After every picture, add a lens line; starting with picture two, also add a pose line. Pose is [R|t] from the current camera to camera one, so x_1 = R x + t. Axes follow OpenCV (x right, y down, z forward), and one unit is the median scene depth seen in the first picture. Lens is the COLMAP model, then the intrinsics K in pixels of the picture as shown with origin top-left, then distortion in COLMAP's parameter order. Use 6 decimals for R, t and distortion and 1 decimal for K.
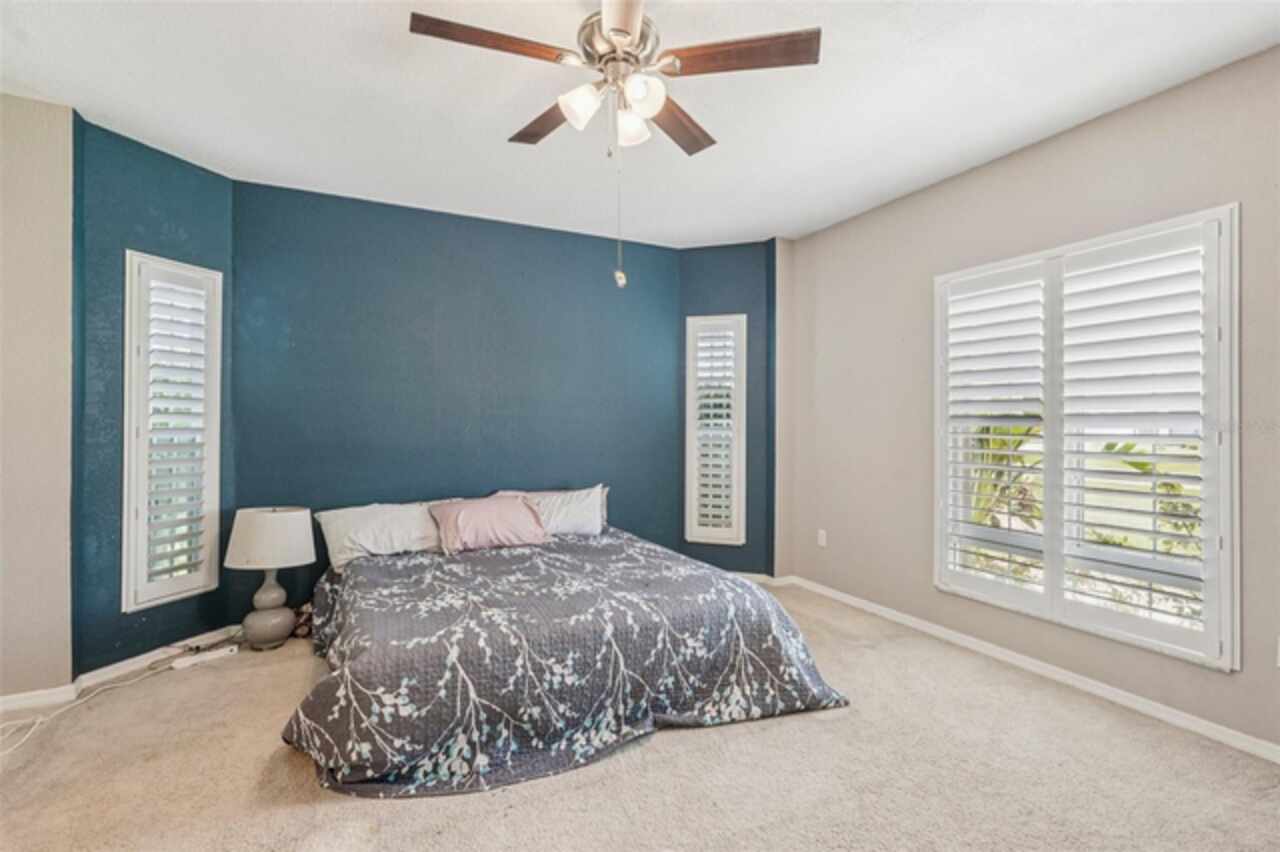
lens RADIAL K [[567.8, 0, 645.5], [0, 567.8, 423.2], [0, 0, 1]] dist [-0.005793, 0.000158]
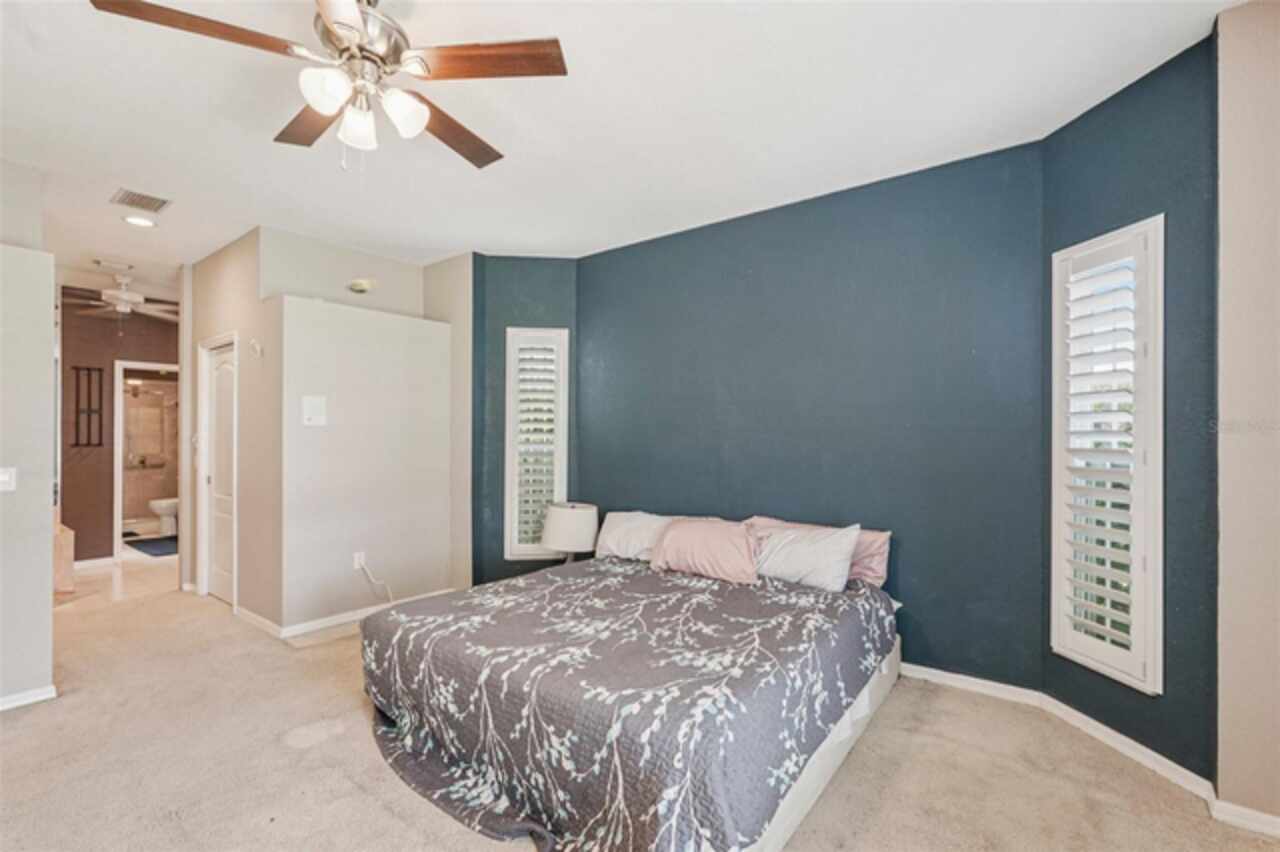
lens RADIAL K [[567.8, 0, 644.5], [0, 567.8, 428.9], [0, 0, 1]] dist [-0.005793, 0.000158]
pose [[0.444978, -0.011184, -0.895472, 0.646968], [-0.001682, 0.999910, -0.013324, -0.005993], [0.895540, 0.007435, 0.444919, 0.634840]]
